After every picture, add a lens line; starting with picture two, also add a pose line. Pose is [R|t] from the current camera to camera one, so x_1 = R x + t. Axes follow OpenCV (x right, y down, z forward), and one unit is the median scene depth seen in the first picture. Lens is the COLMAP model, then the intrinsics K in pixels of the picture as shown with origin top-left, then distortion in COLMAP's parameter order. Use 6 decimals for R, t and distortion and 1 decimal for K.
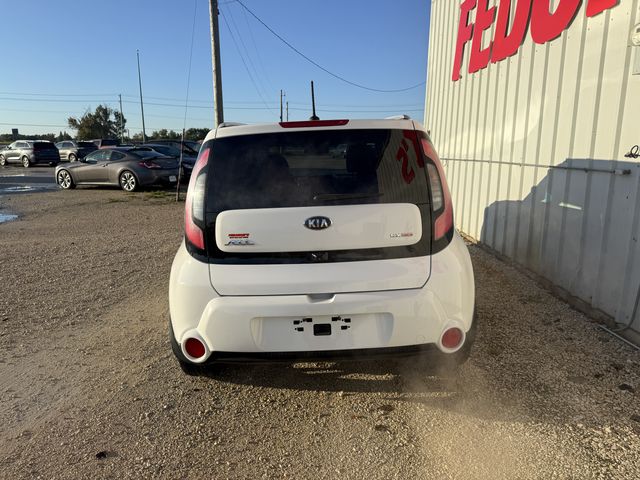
lens RADIAL K [[448.1, 0, 317.2], [0, 448.1, 237.2], [0, 0, 1]] dist [0.091431, -0.093609]
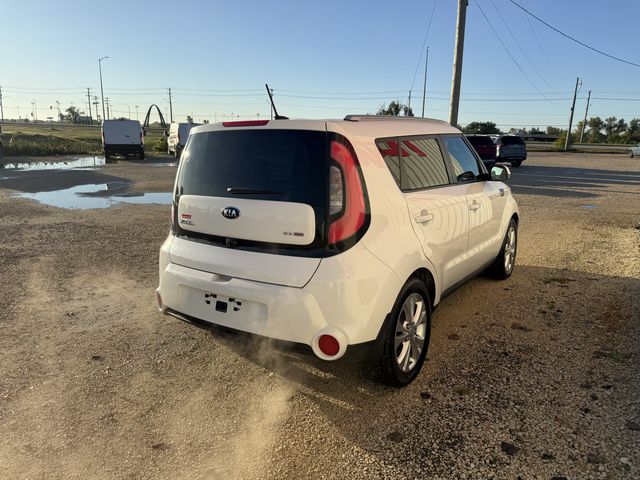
lens RADIAL K [[448.1, 0, 317.2], [0, 448.1, 237.2], [0, 0, 1]] dist [0.091431, -0.093609]
pose [[0.830592, 0.140107, -0.538969, 0.768477], [-0.132779, 0.989745, 0.052664, -0.056886], [0.540821, 0.027822, 0.840678, 0.165672]]
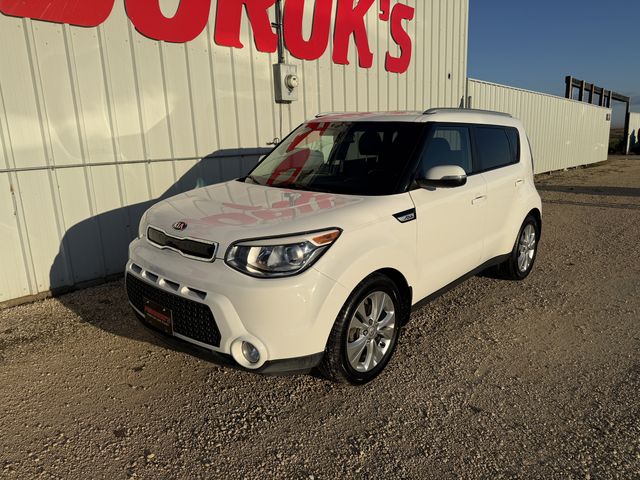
lens RADIAL K [[448.1, 0, 317.2], [0, 448.1, 237.2], [0, 0, 1]] dist [0.091431, -0.093609]
pose [[-0.750834, -0.110066, 0.651255, -0.894110], [0.175376, 0.917401, 0.357238, -0.611899], [-0.636782, 0.382441, -0.669513, 3.062911]]
